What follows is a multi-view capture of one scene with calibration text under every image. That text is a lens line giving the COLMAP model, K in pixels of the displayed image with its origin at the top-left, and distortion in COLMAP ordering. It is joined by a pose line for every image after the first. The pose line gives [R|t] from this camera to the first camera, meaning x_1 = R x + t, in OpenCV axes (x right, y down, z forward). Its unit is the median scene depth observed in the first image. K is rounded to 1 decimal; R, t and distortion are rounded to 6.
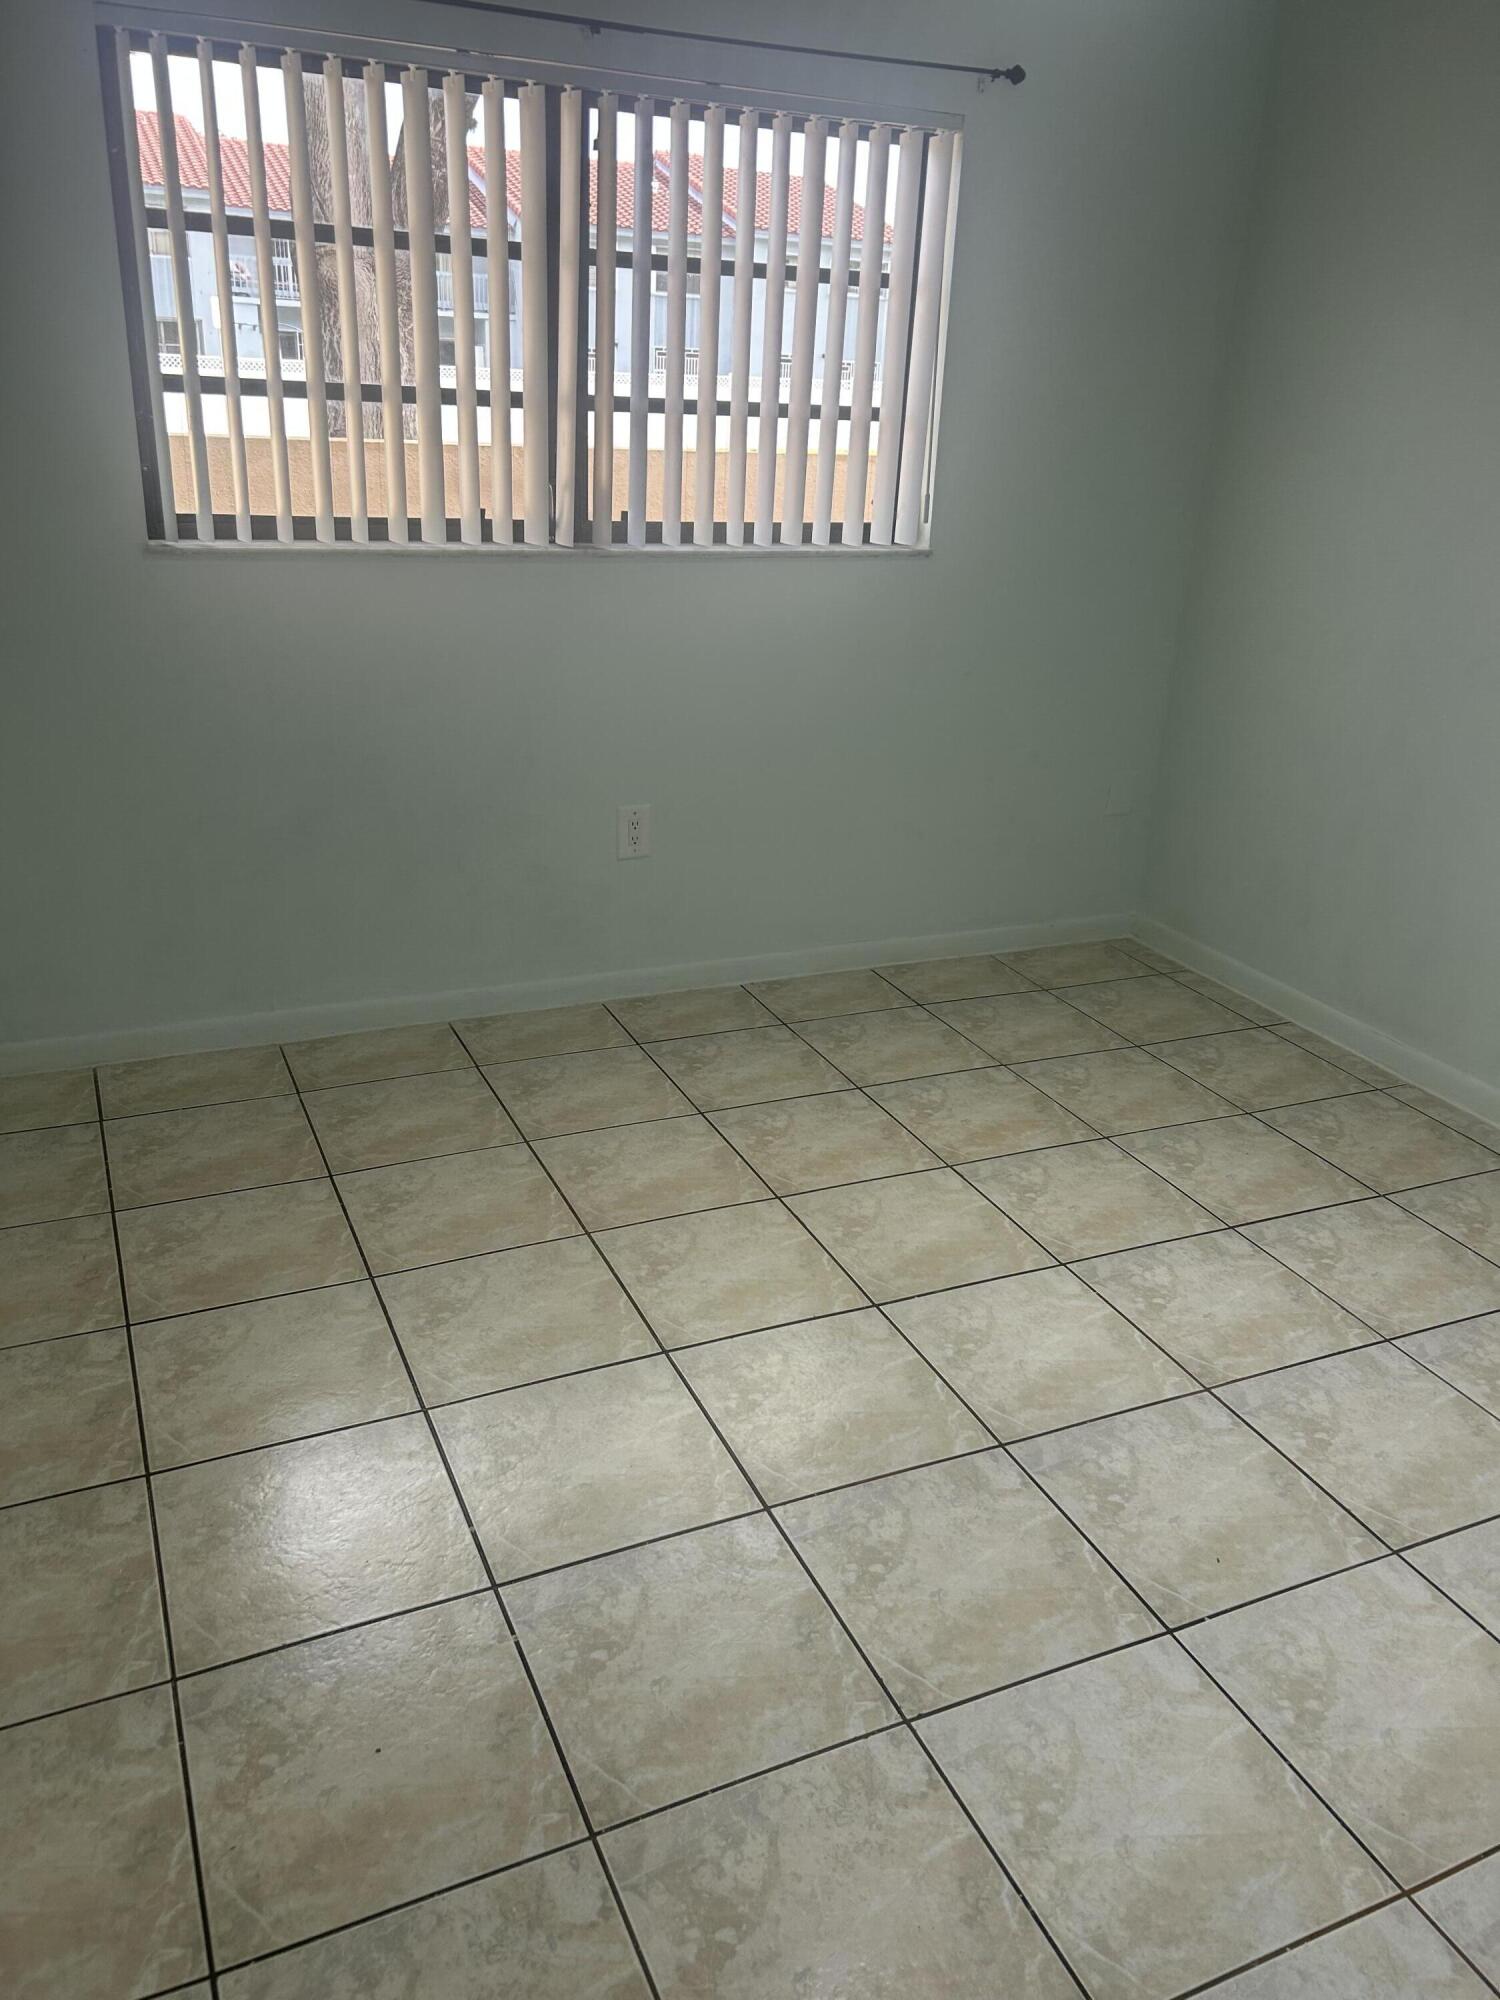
lens RADIAL K [[1566.5, 0, 750.0], [0, 1566.5, 1000.0], [0, 0, 1]] dist [0.007772, -0.005753]
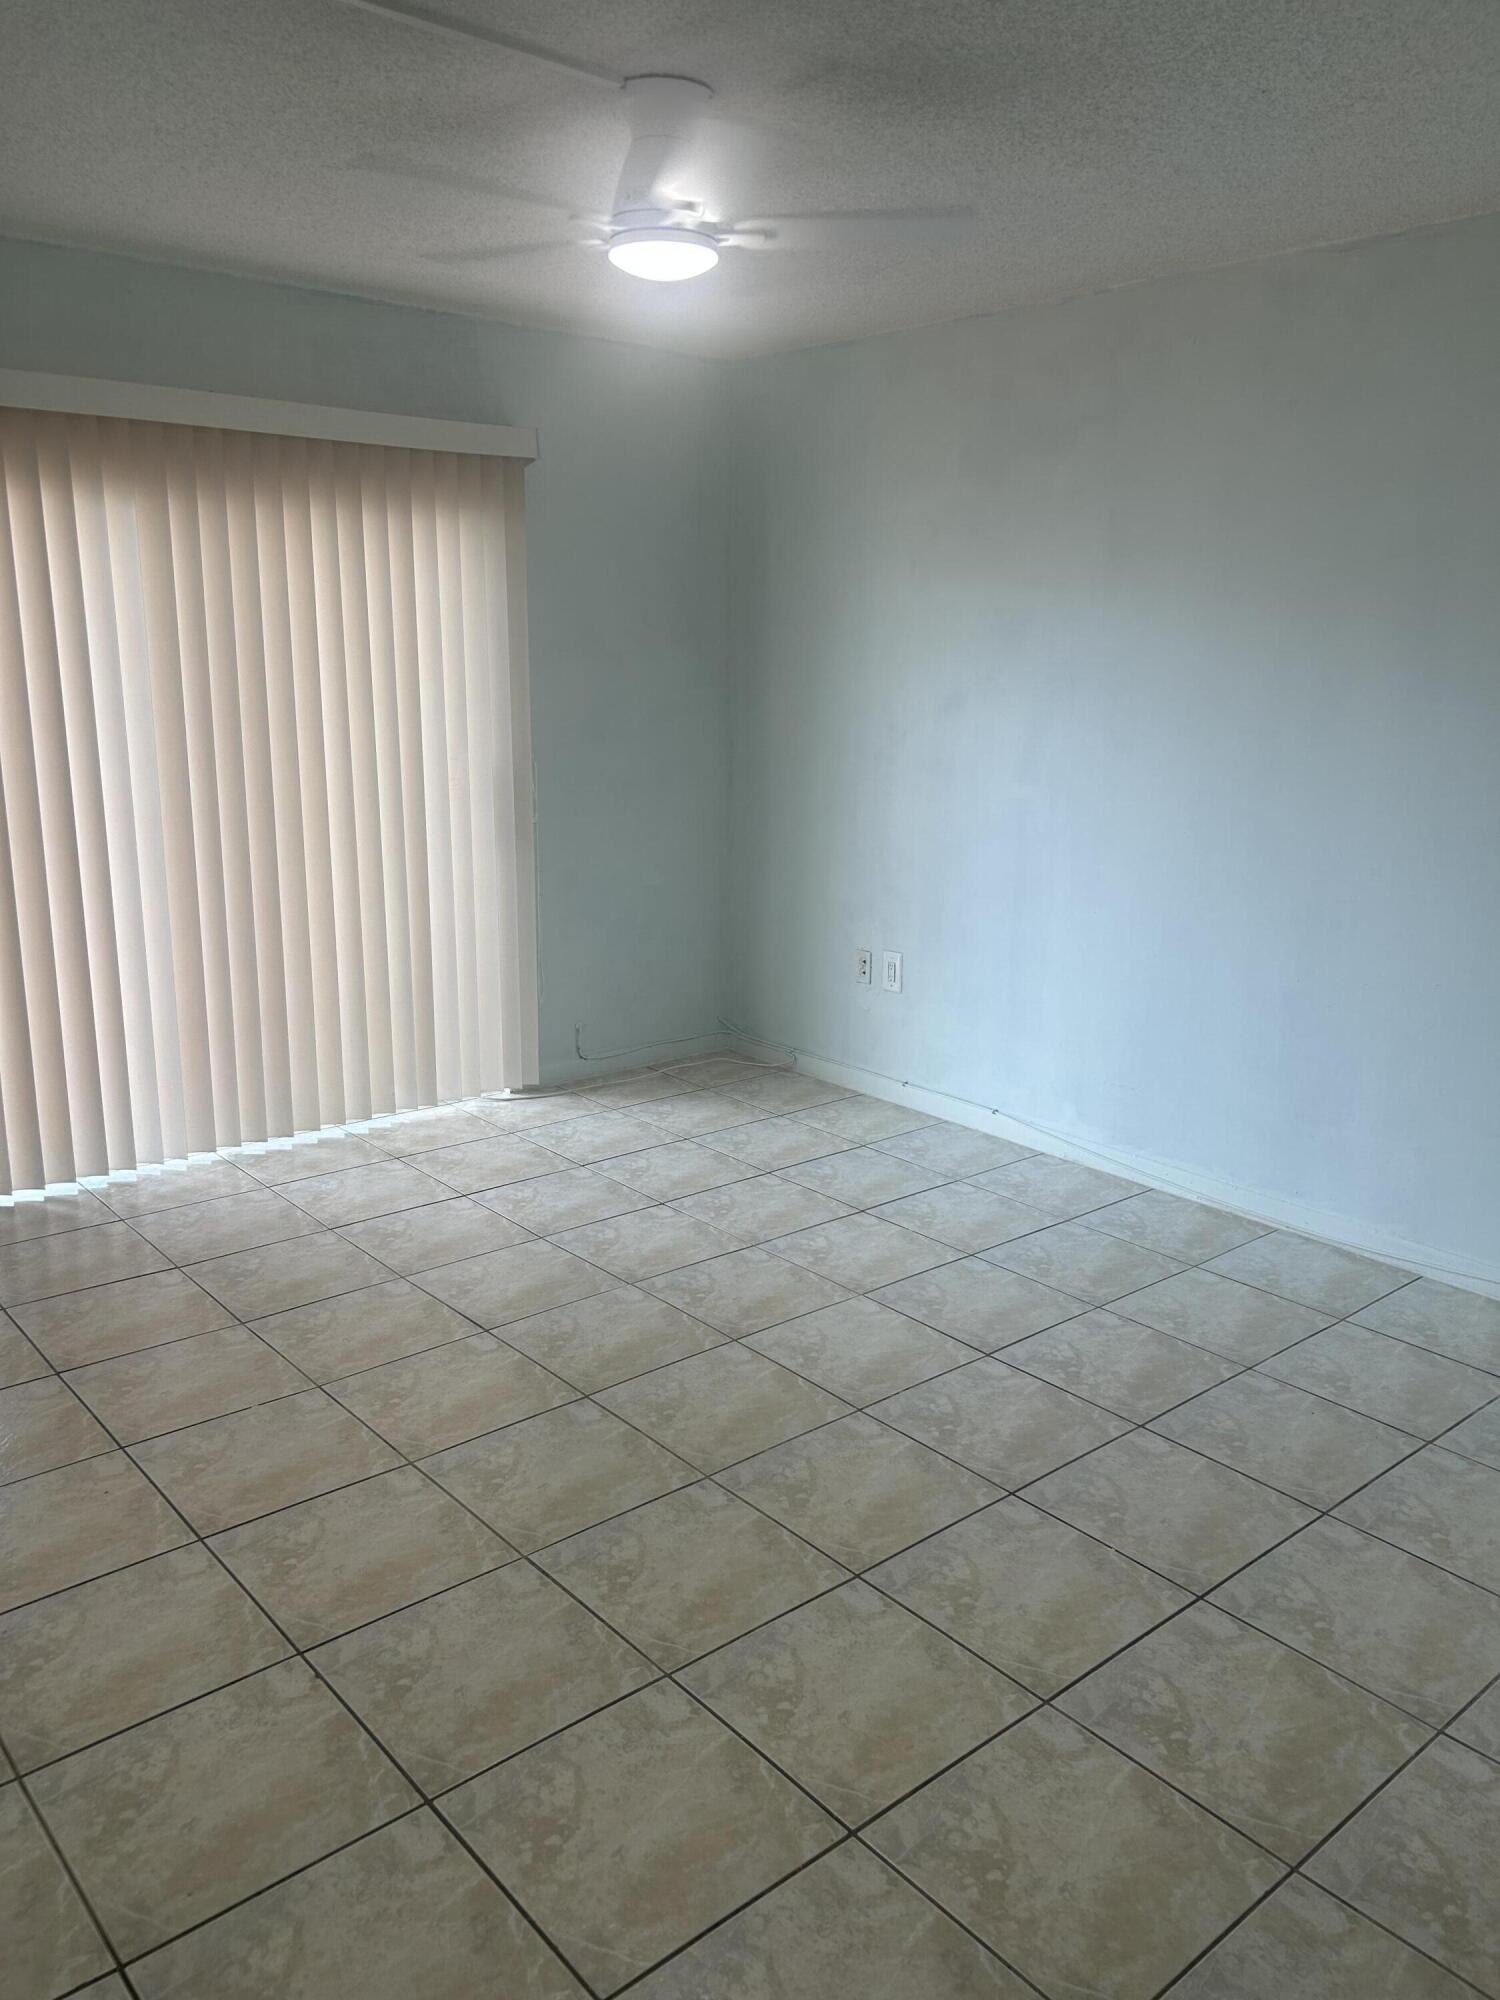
lens RADIAL K [[1507.1, 0, 737.0], [0, 1507.1, 1013.5], [0, 0, 1]] dist [0.058704, -0.075631]
pose [[0.966202, -0.082021, 0.244389, -0.097714], [0.114988, 0.985620, -0.123817, 0.094853], [-0.230719, 0.147734, 0.961740, -0.252875]]
